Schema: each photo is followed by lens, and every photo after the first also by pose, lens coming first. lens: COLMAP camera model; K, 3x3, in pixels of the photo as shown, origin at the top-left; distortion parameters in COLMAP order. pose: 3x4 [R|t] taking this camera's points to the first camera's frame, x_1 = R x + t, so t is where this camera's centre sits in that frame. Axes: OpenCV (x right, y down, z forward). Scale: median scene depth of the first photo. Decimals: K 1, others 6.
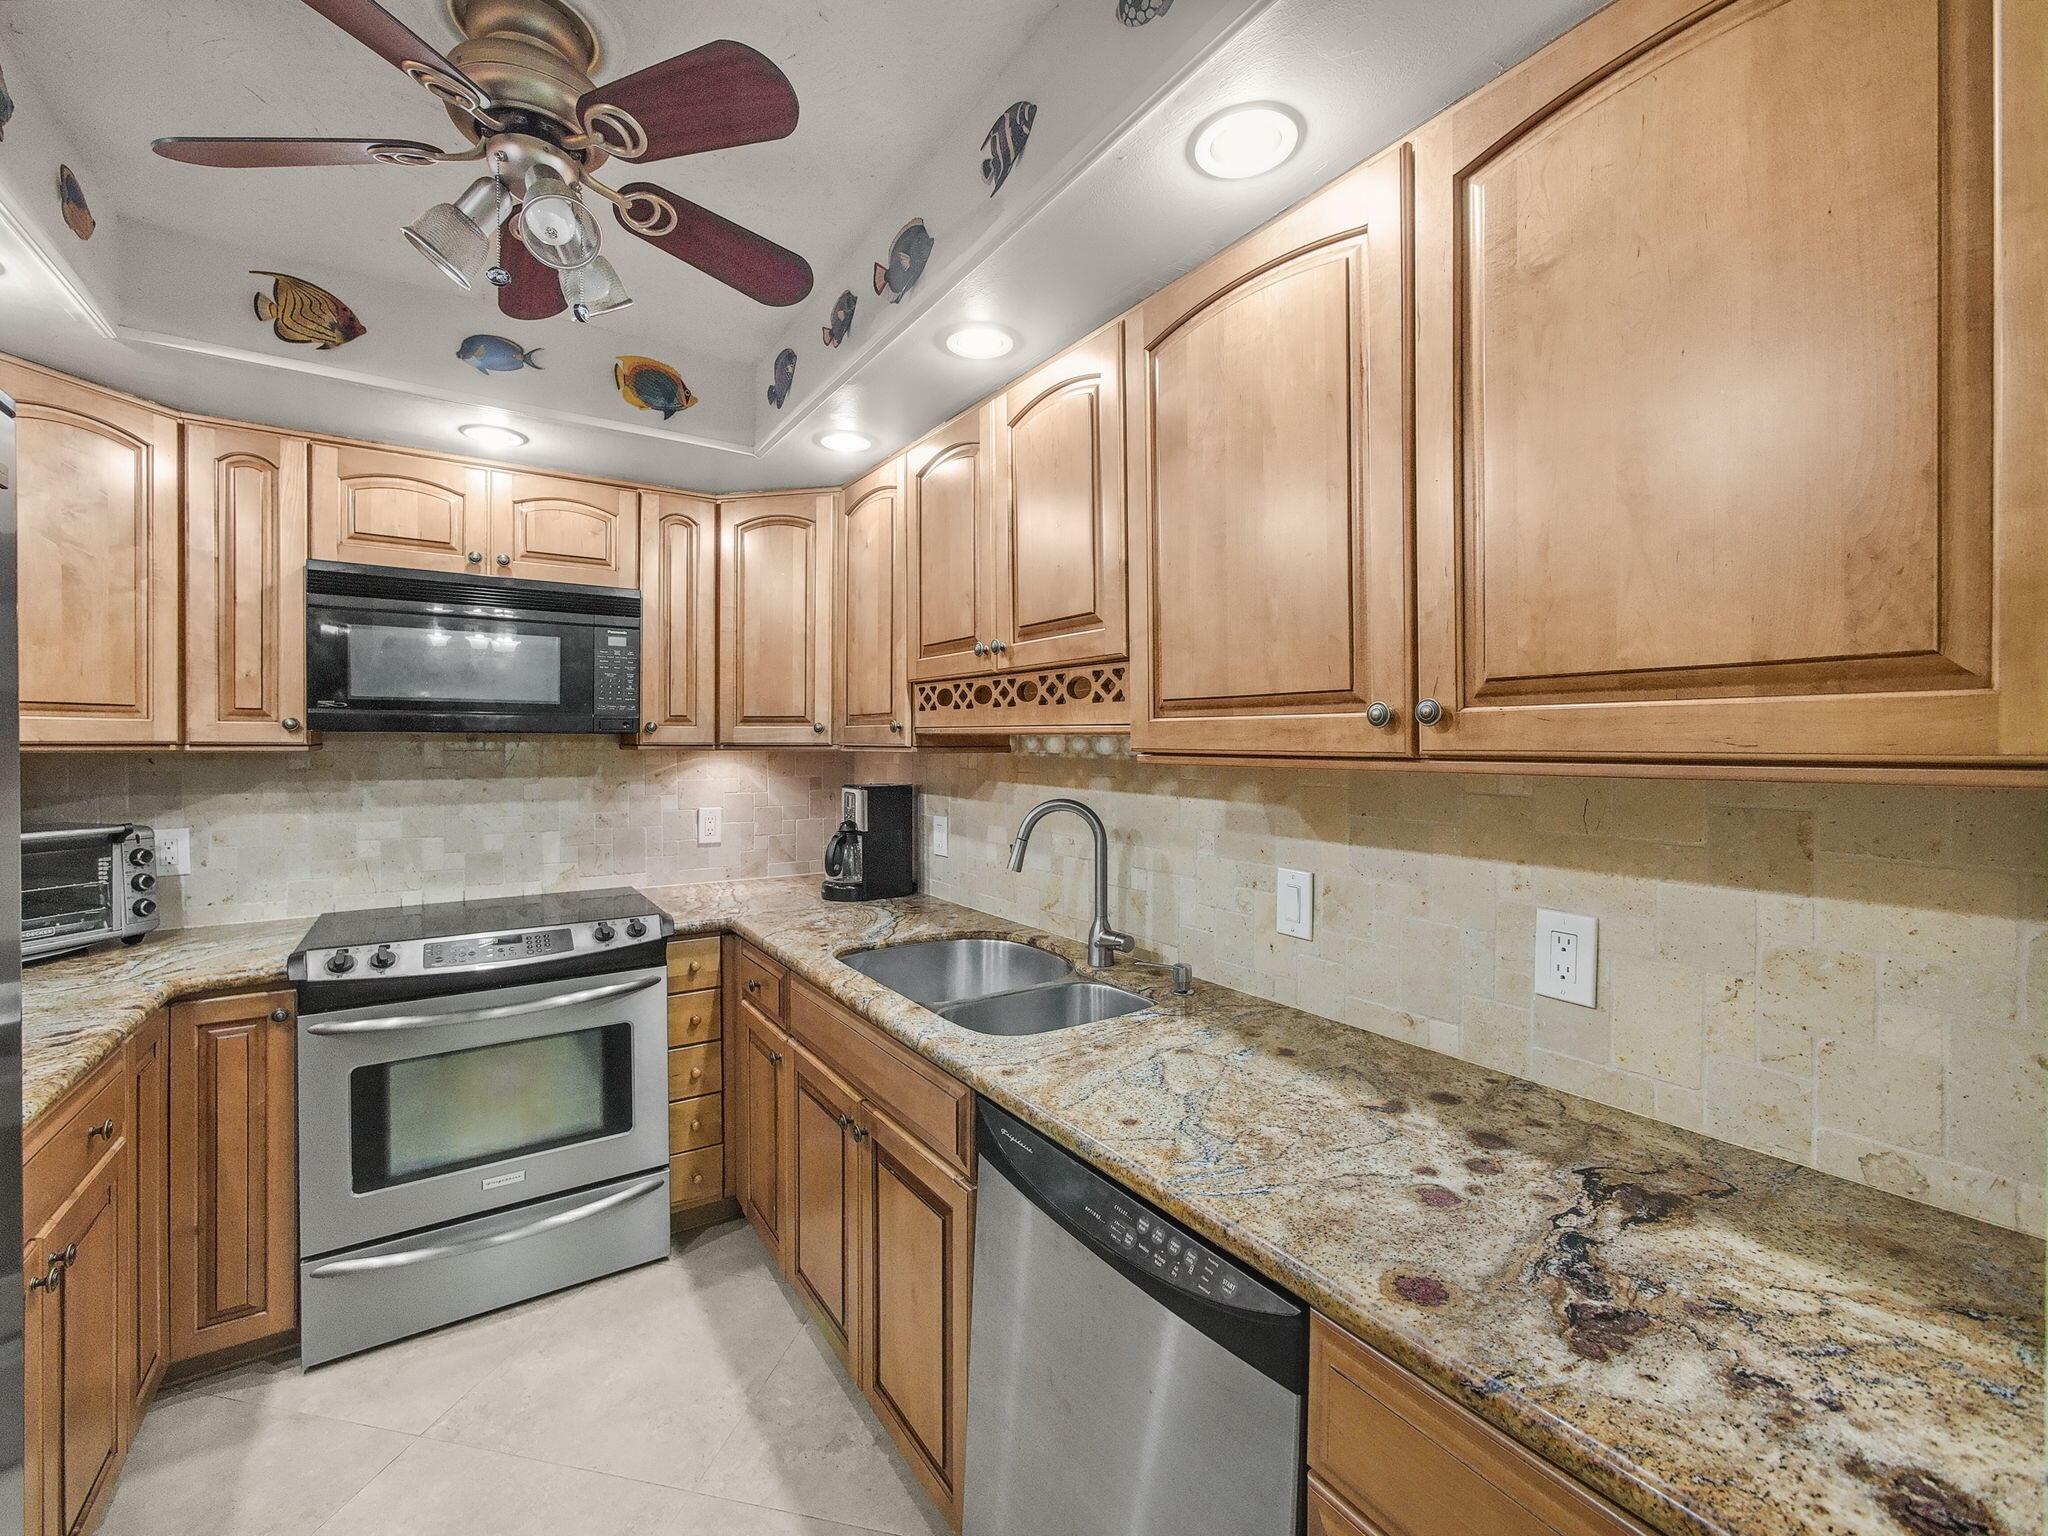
lens RADIAL K [[863.0, 0, 1016.1], [0, 863.0, 748.8], [0, 0, 1]] dist [-0.020290, 0.007651]
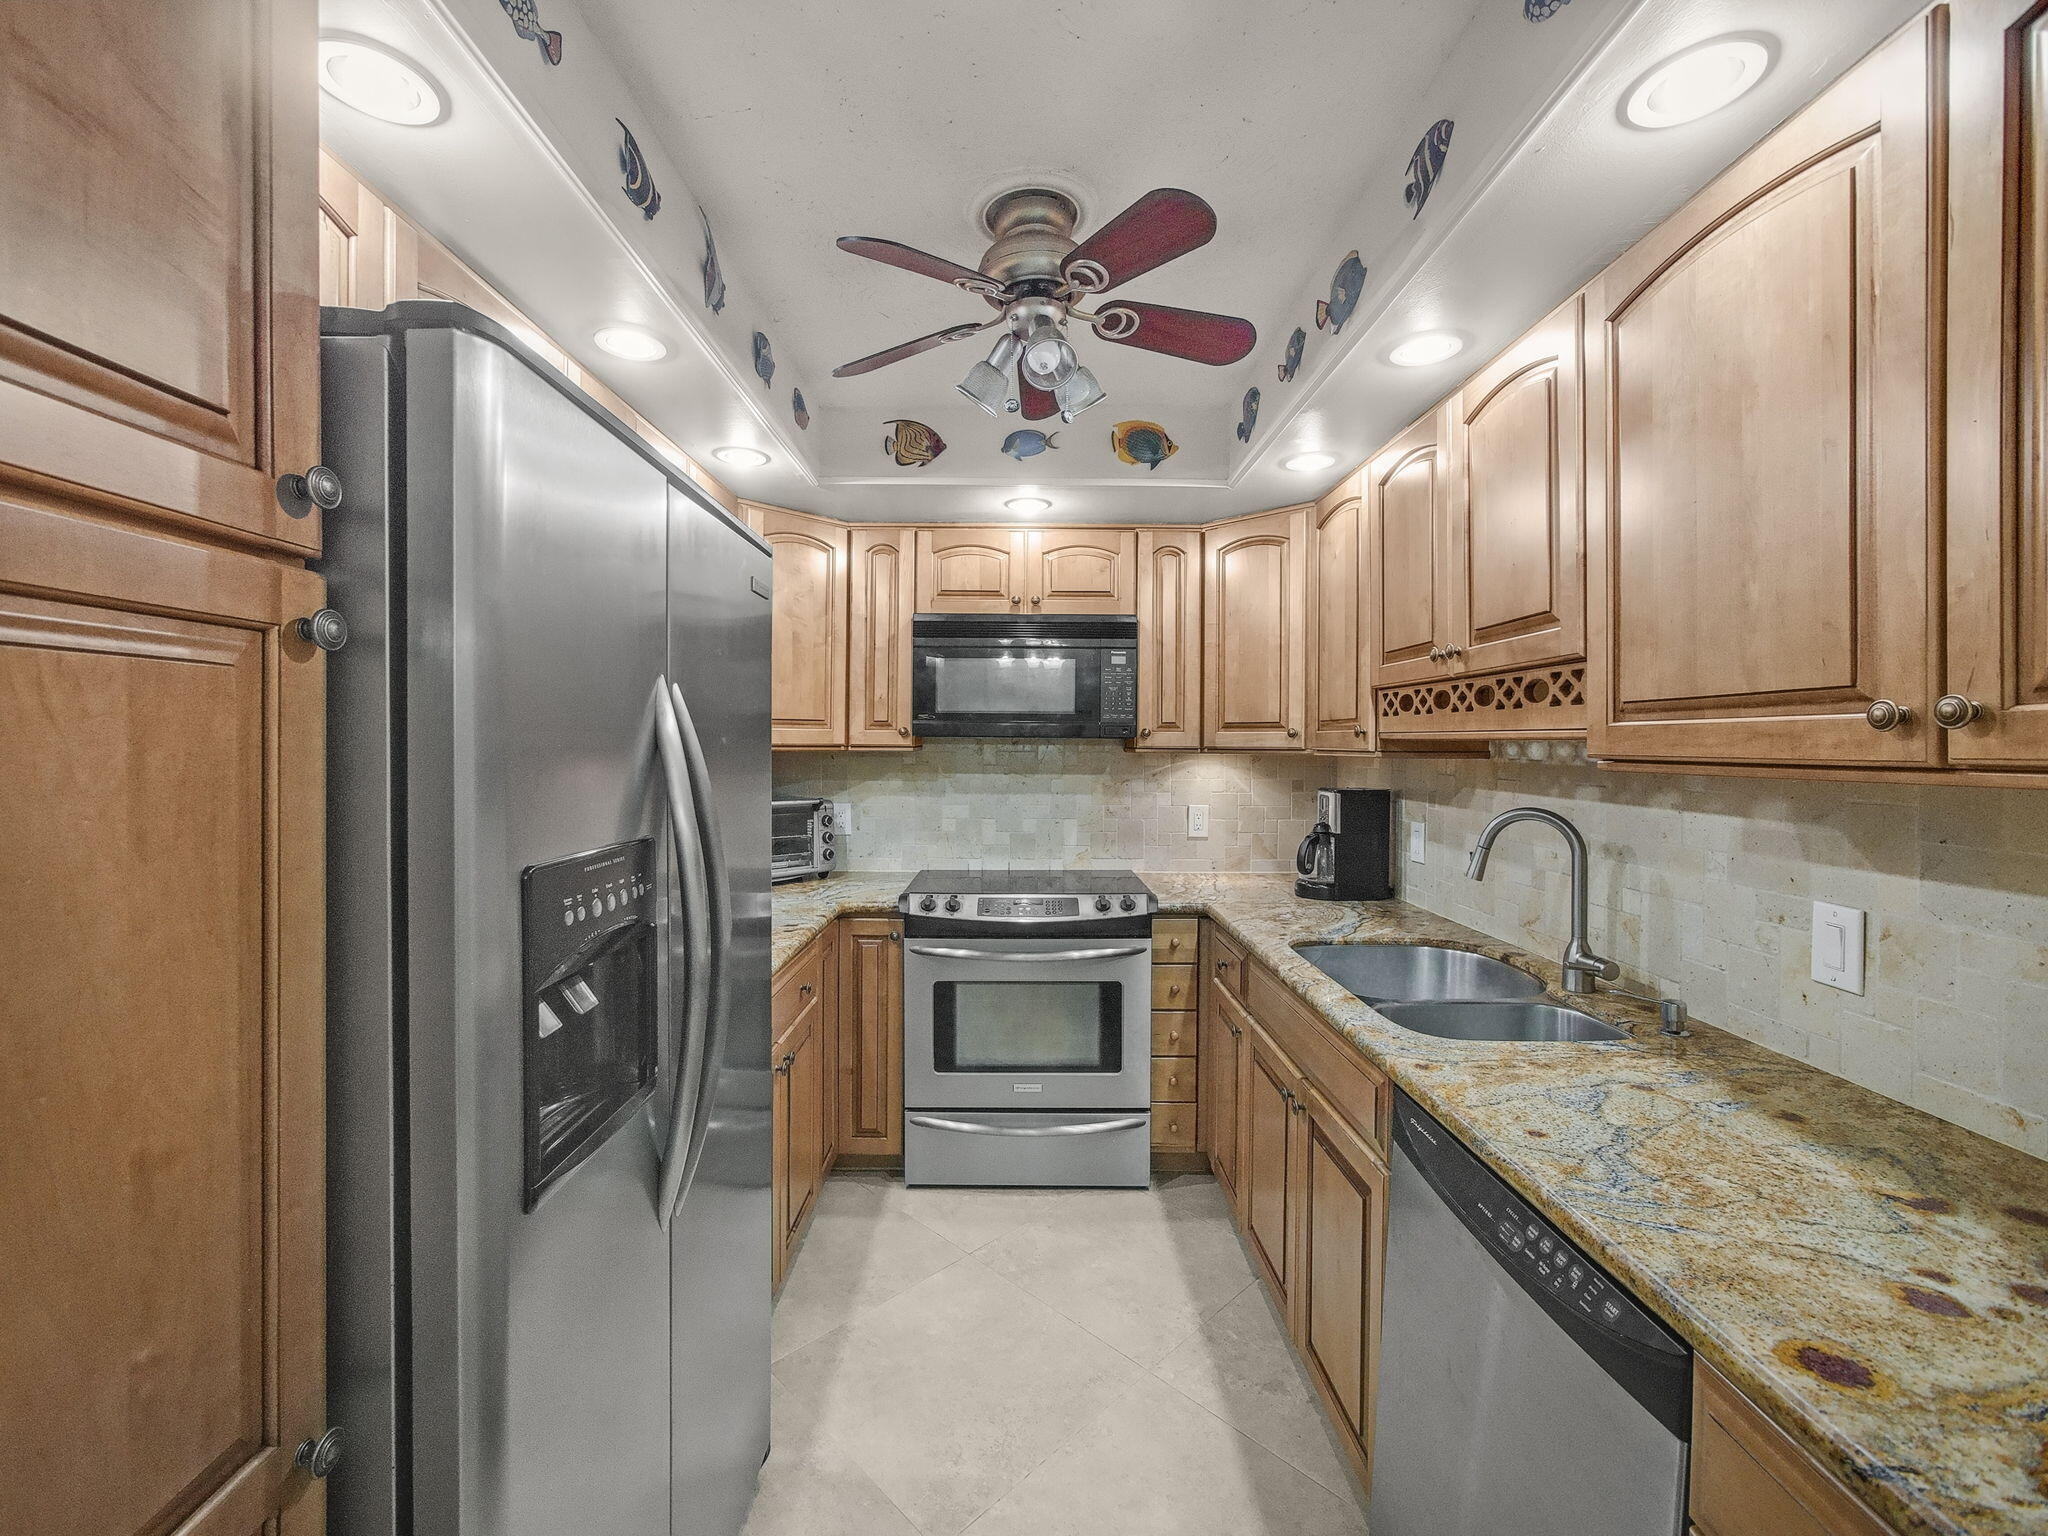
lens RADIAL K [[863.0, 0, 1008.2], [0, 863.0, 750.6], [0, 0, 1]] dist [-0.020290, 0.007651]
pose [[0.825356, 0.006635, -0.564574, 0.115762], [-0.008313, 0.999965, -0.000400, 0.001047], [0.564552, 0.005024, 0.825382, -0.094587]]
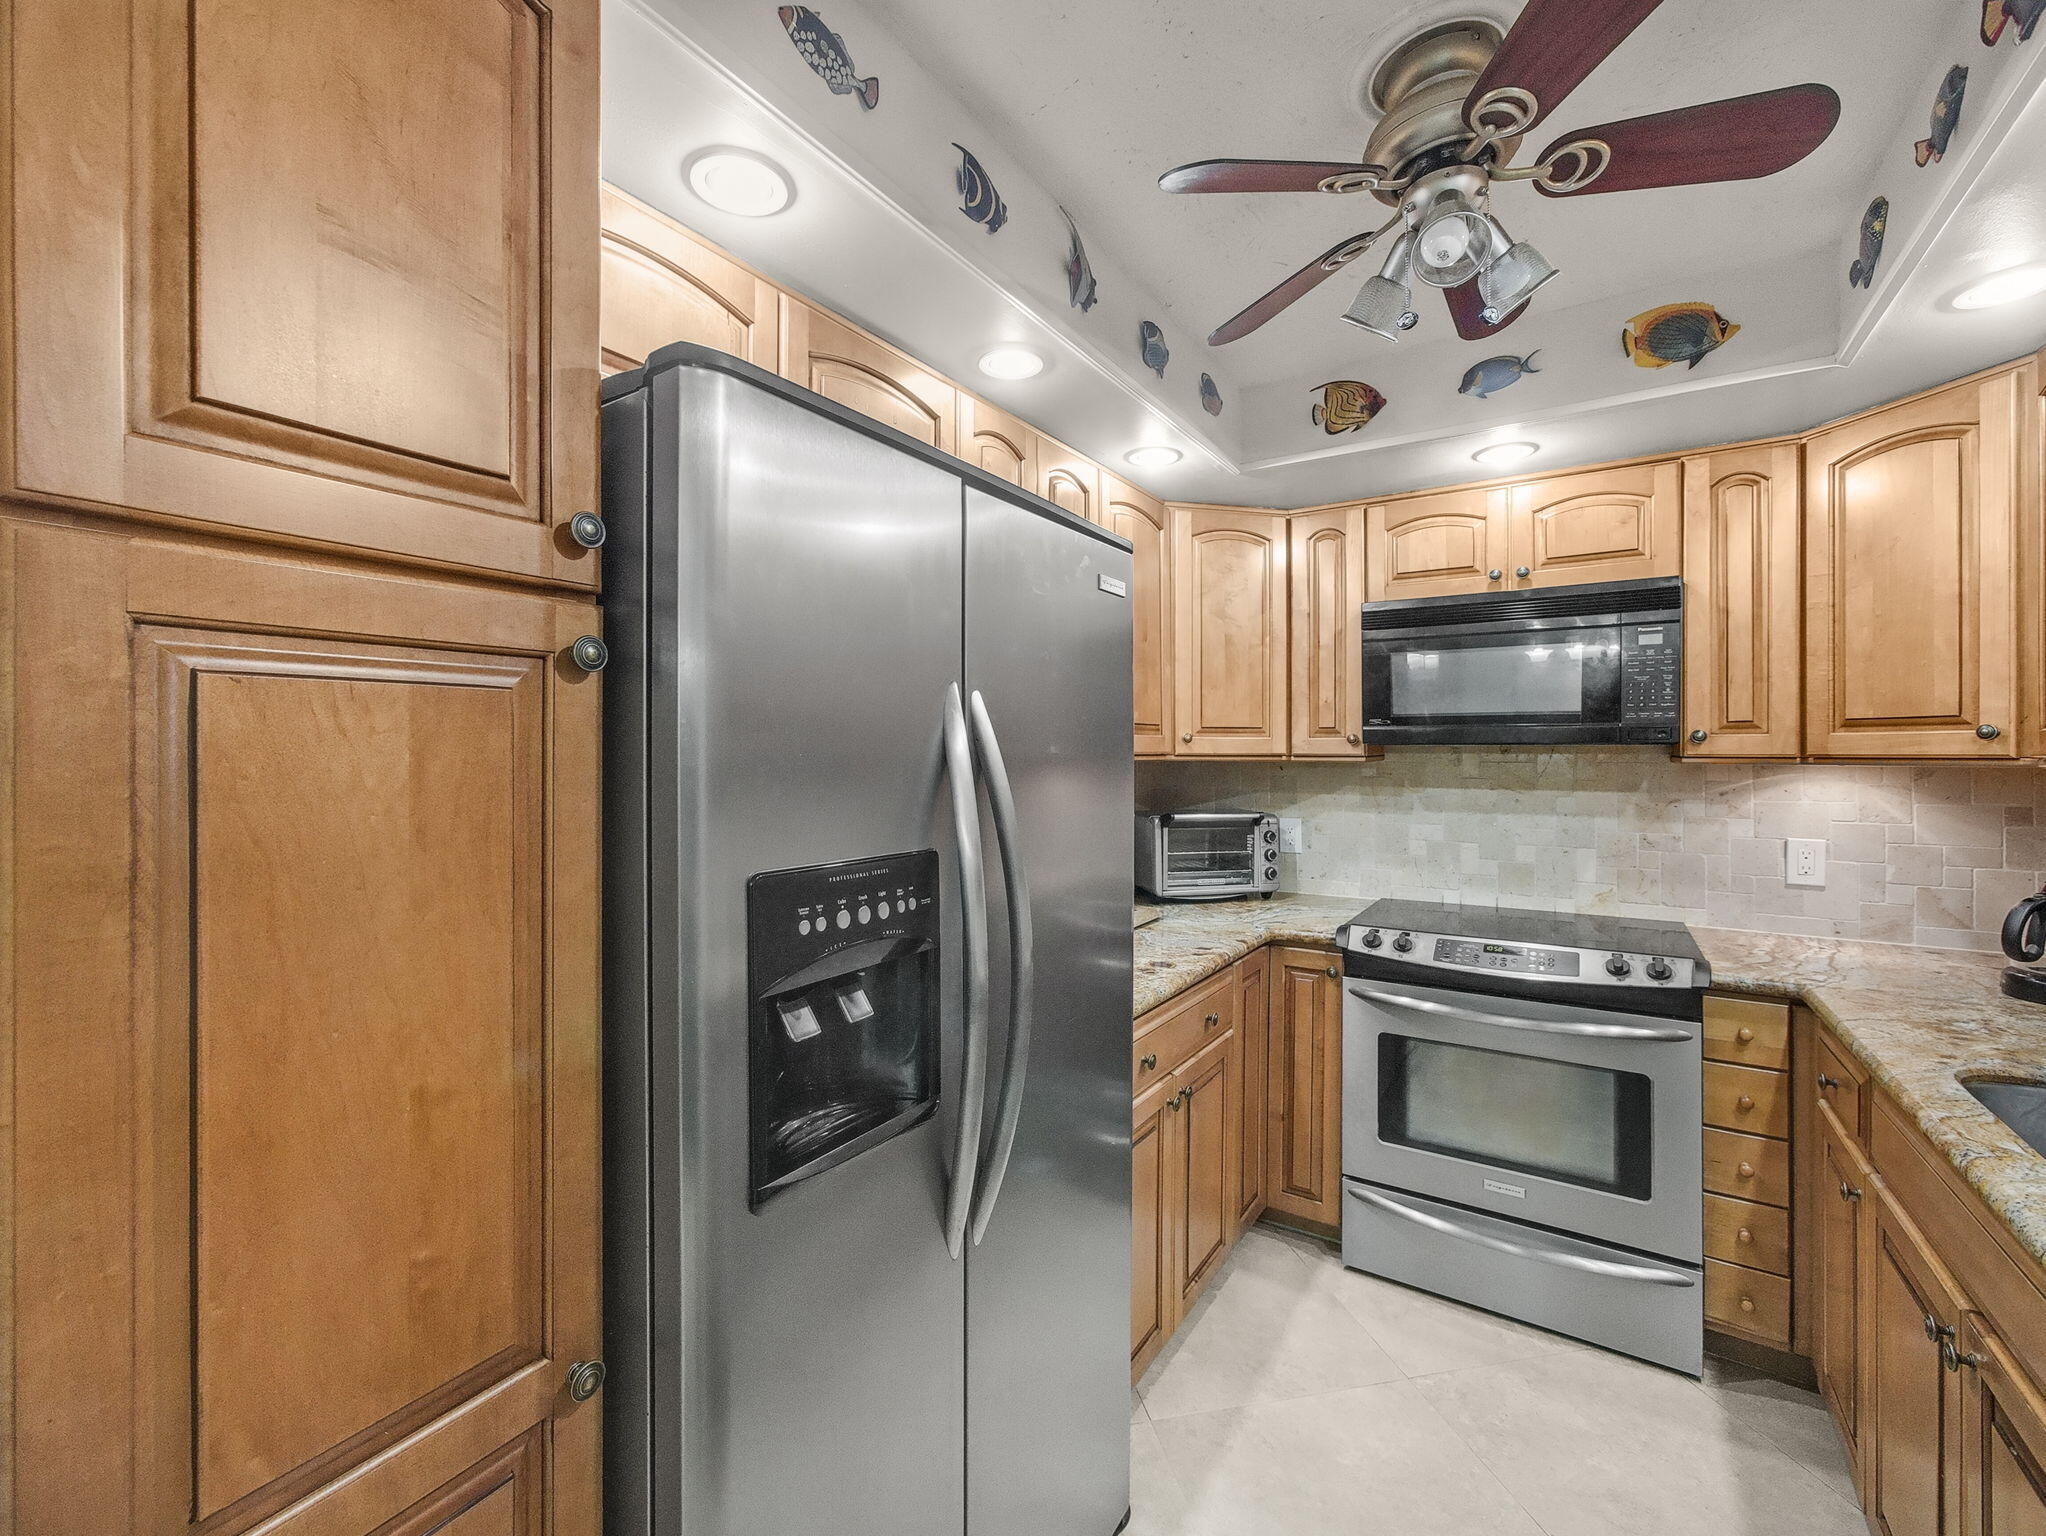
lens RADIAL K [[862.2, 0, 1010.1], [0, 862.2, 751.0], [0, 0, 1]] dist [-0.020290, 0.007651]
pose [[0.377290, -0.004729, -0.926083, 0.133484], [-0.006459, 0.999949, -0.007738, 0.000813], [0.926073, 0.008901, 0.377240, 0.089610]]
